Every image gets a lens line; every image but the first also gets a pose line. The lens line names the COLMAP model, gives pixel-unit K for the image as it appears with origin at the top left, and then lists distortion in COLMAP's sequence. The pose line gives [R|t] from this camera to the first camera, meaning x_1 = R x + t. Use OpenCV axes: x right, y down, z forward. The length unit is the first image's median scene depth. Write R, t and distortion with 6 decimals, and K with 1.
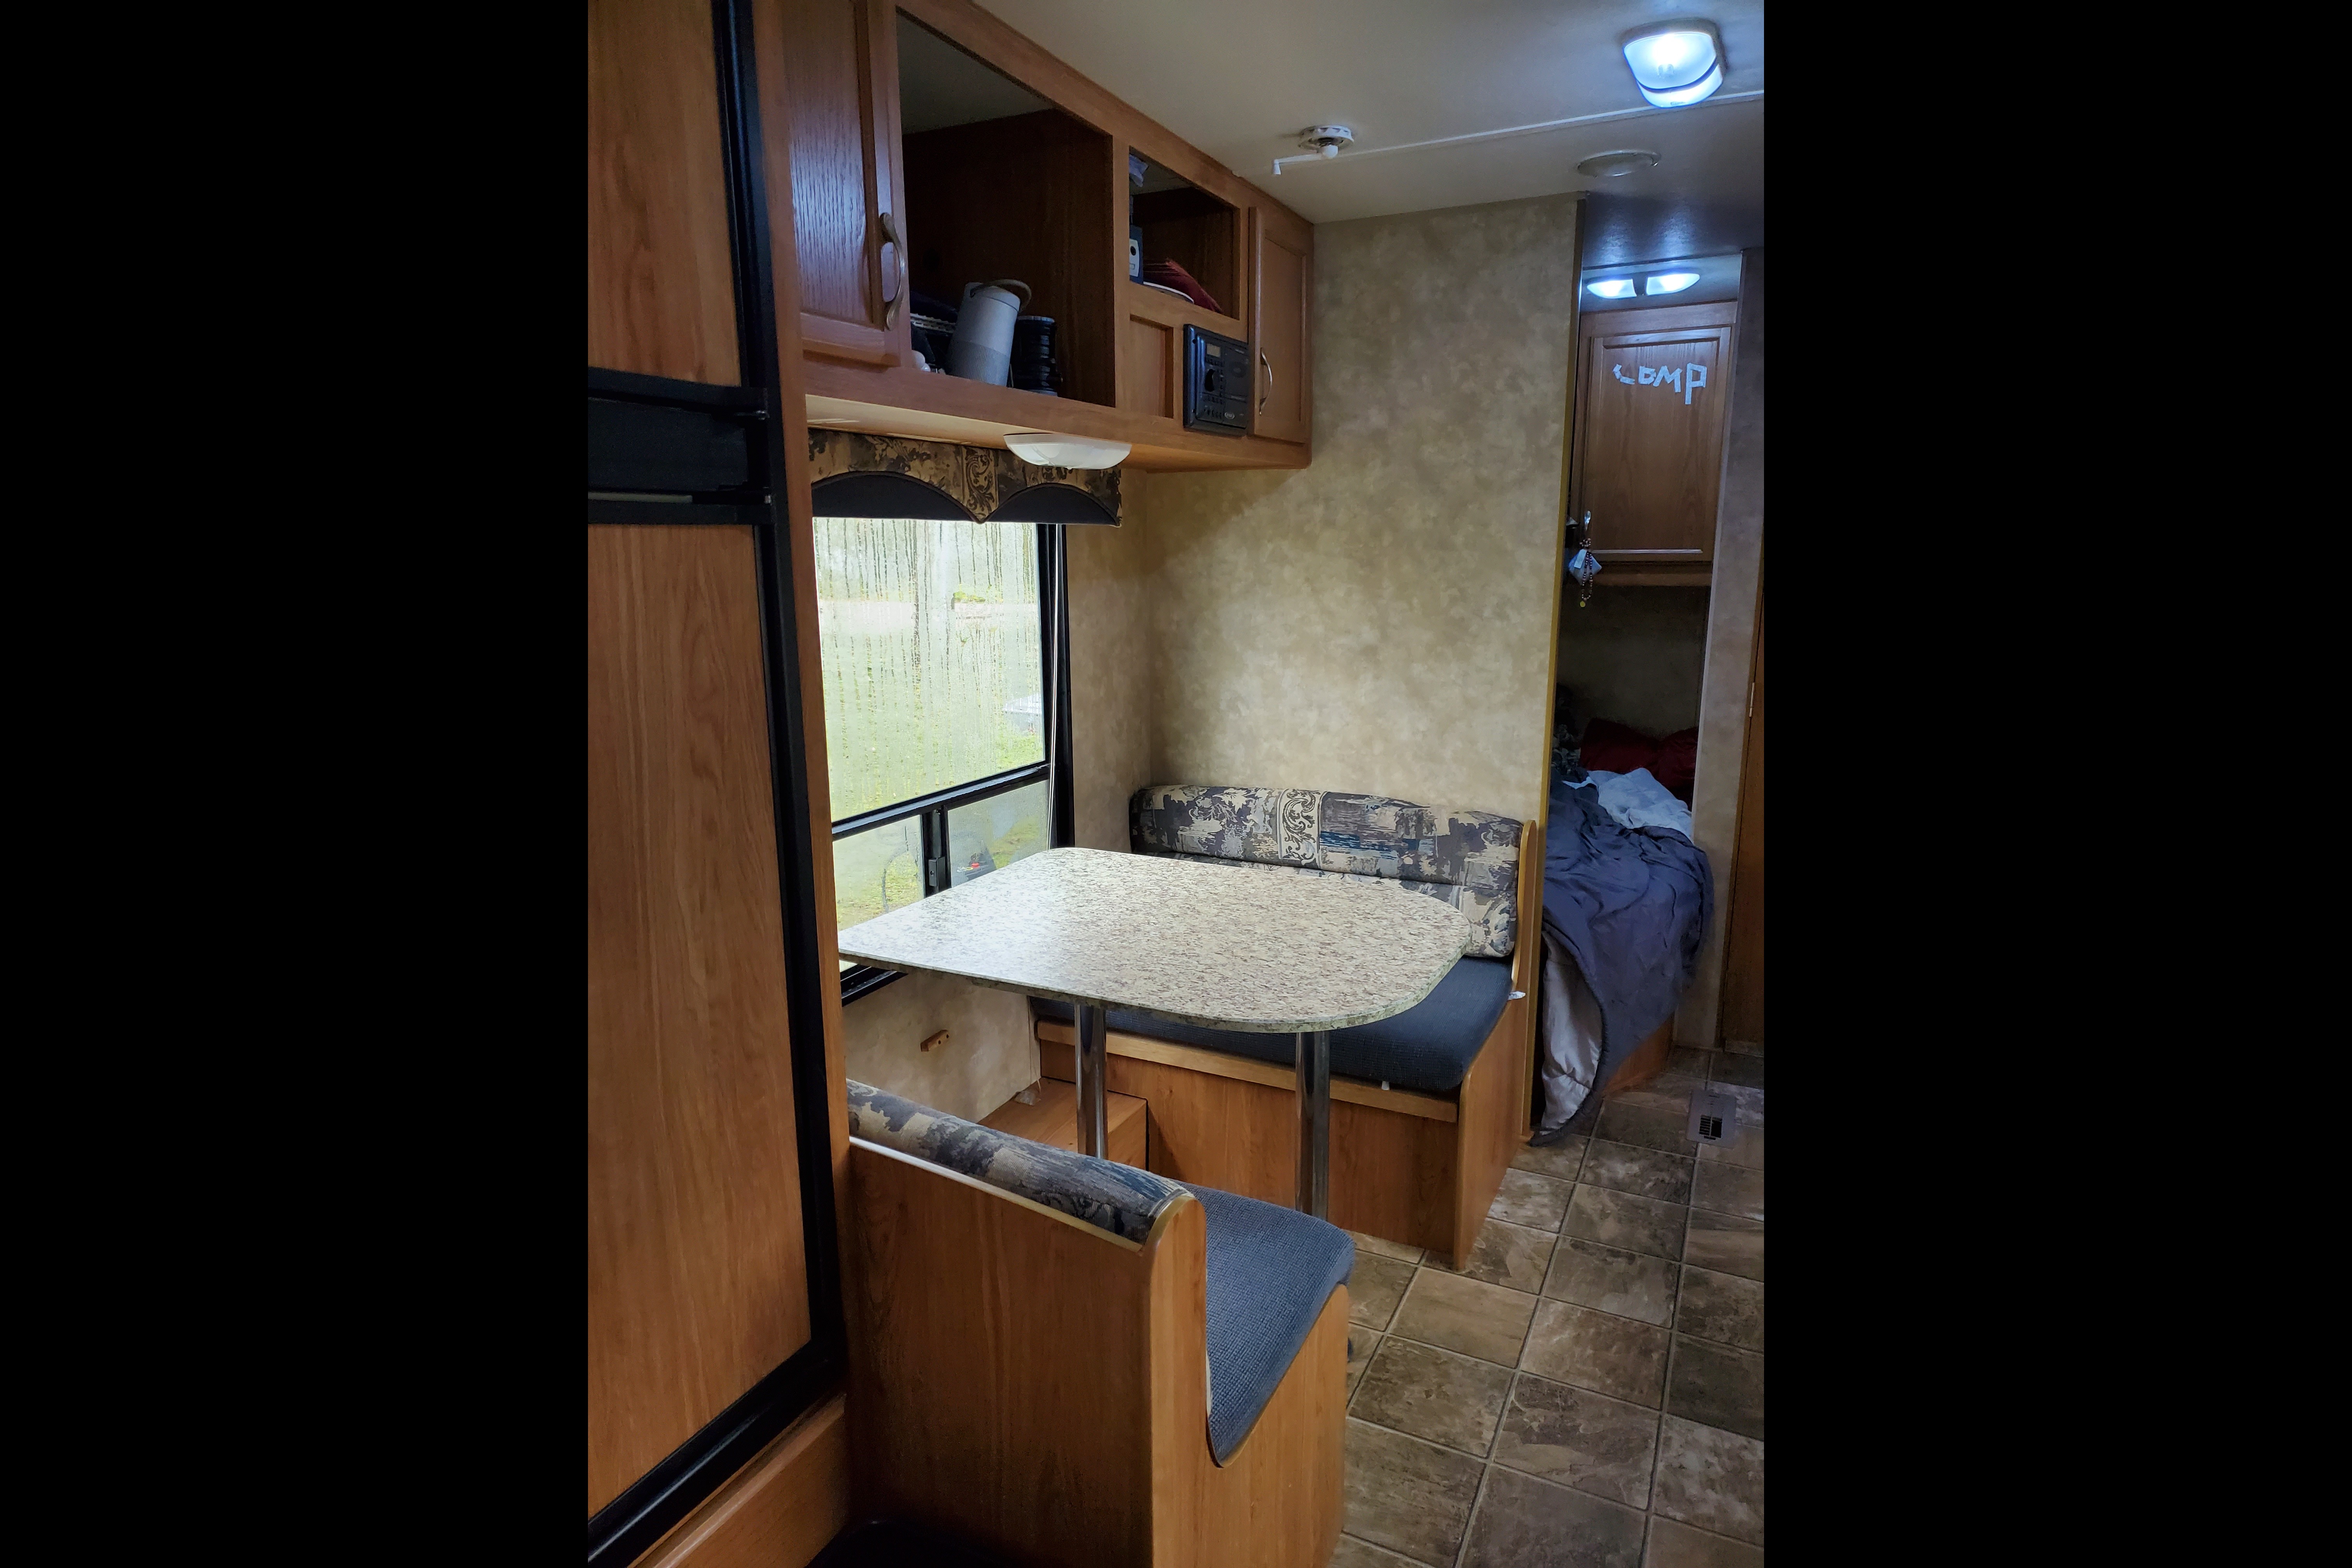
lens RADIAL K [[1322.8, 0, 1180.0], [0, 1322.8, 813.2], [0, 0, 1]] dist [-0.003029, -0.000319]
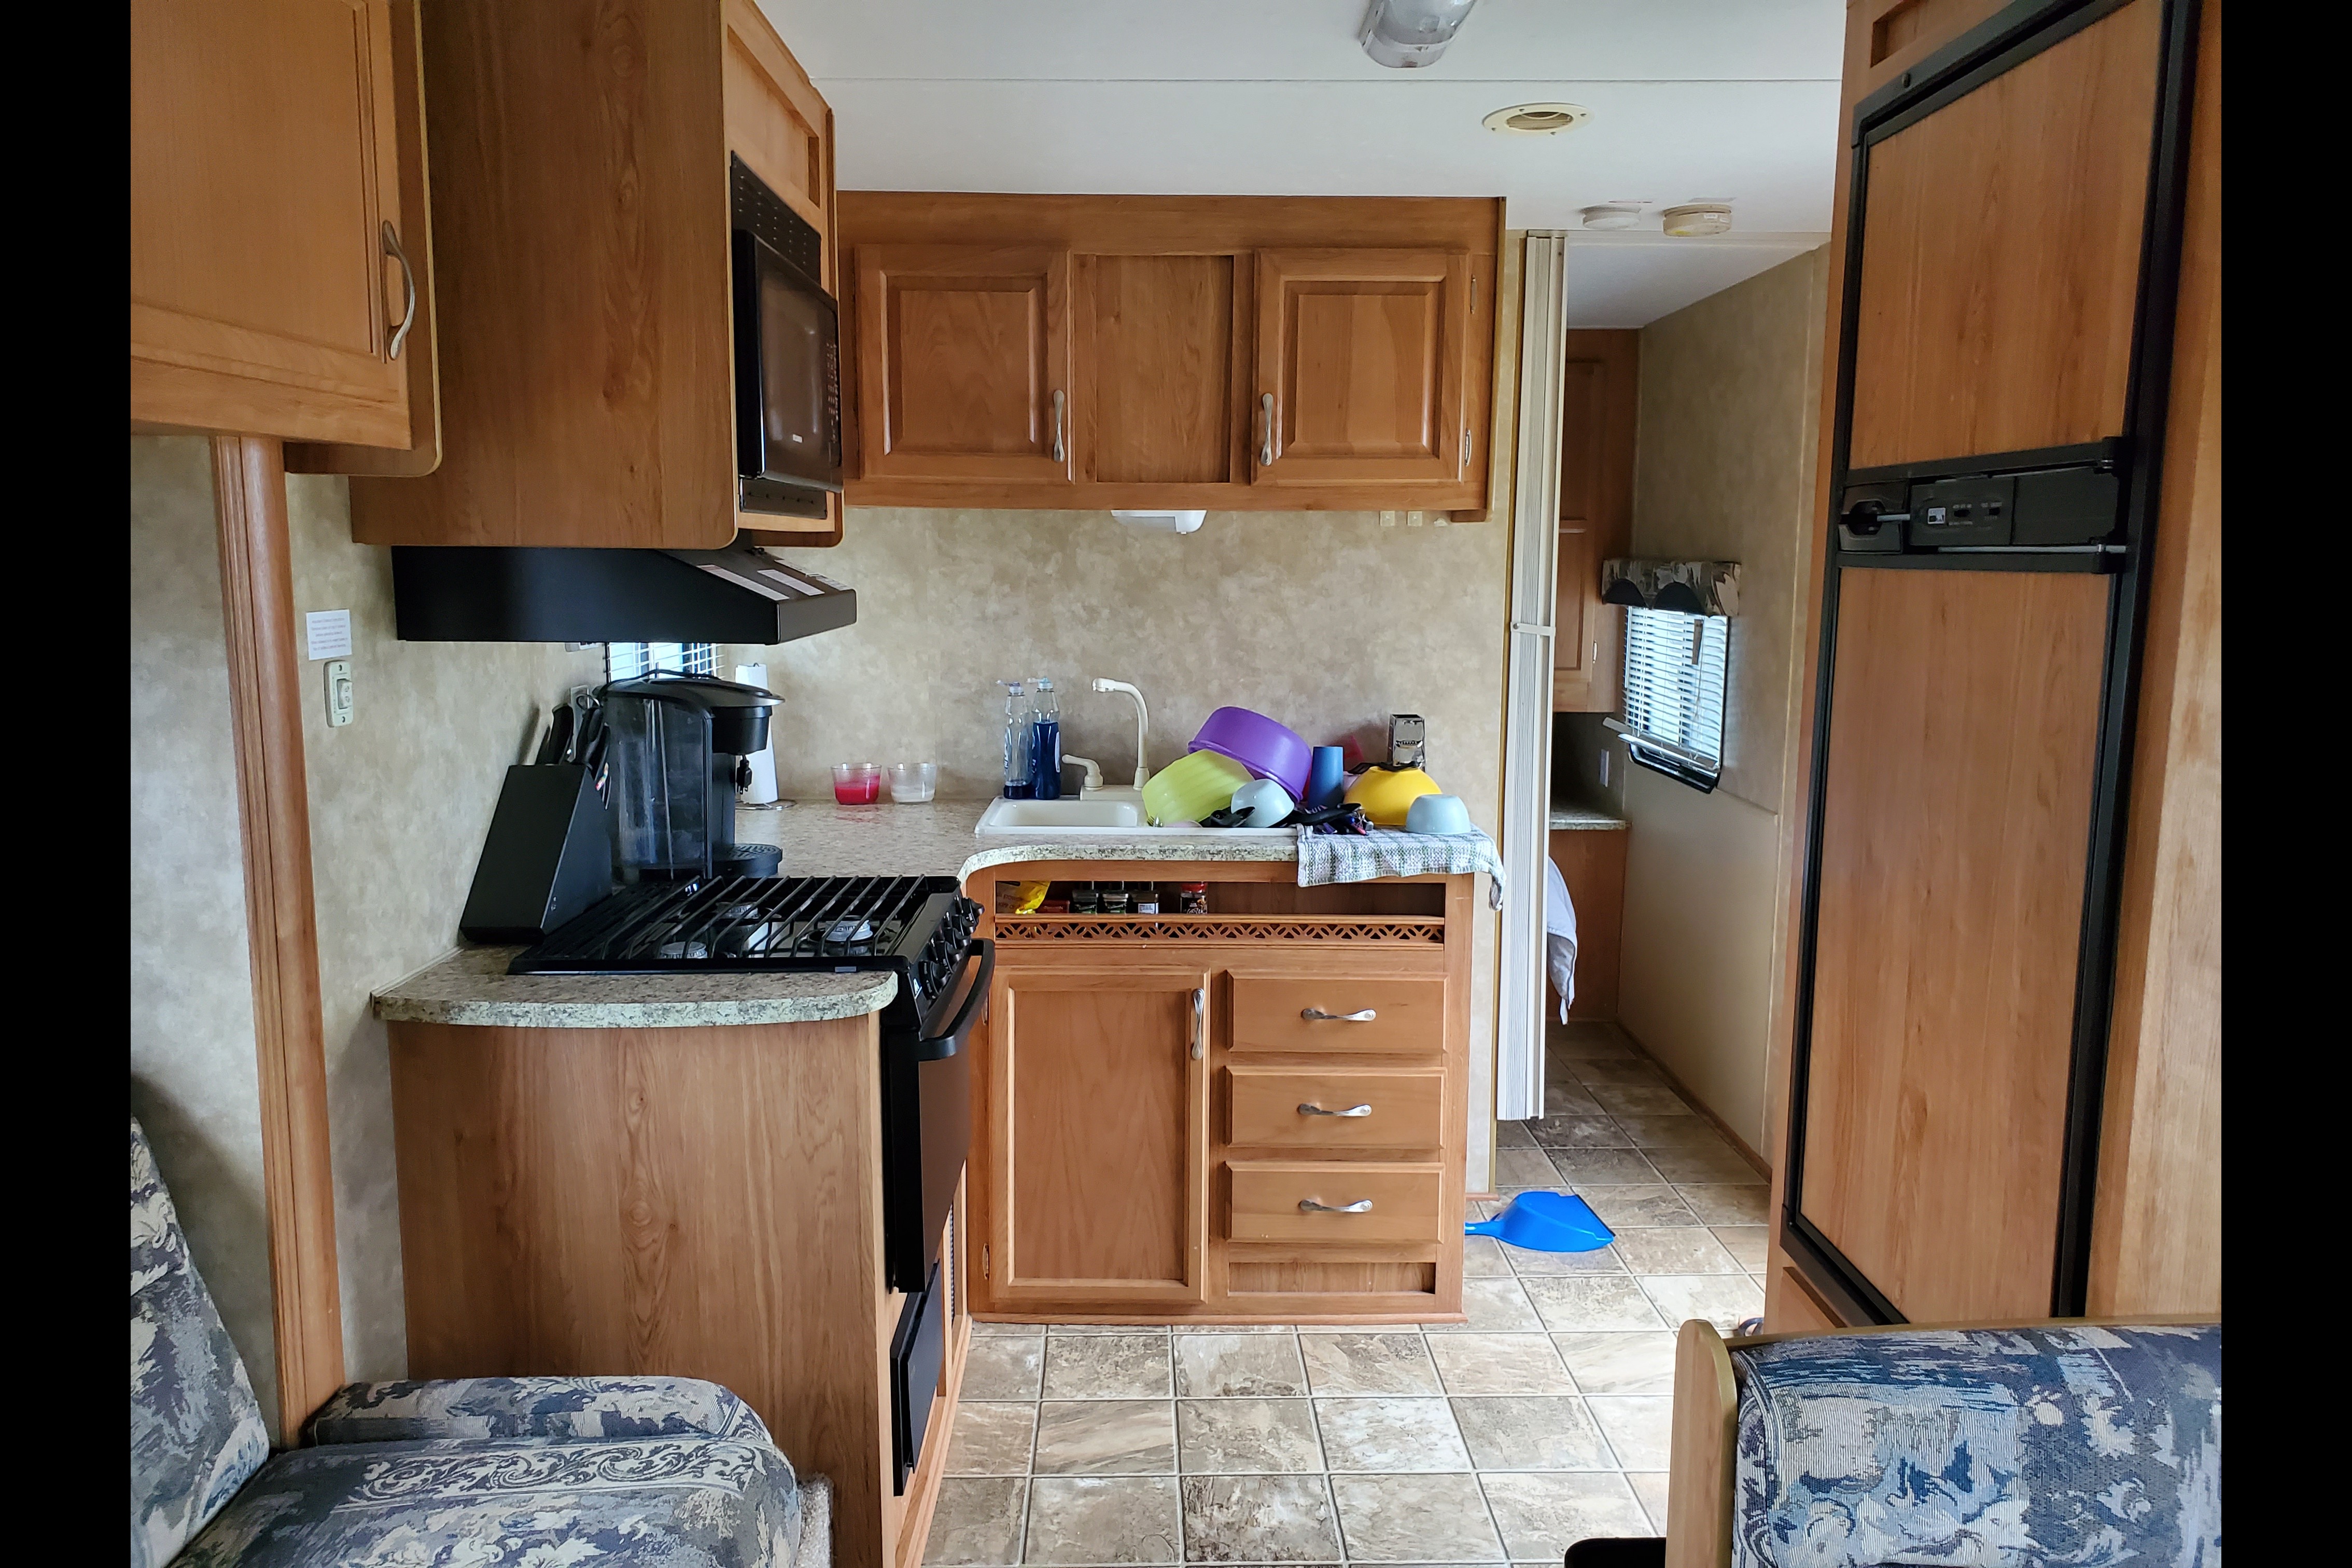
lens RADIAL K [[1701.5, 0, 1176.0], [0, 1701.5, 784.0], [0, 0, 1]] dist [-0.001456, -0.000292]
pose [[-0.900935, 0.057949, -0.430068, 0.844726], [-0.090133, 0.944443, 0.316075, -0.407077], [0.424491, 0.323526, -0.845658, 1.830772]]
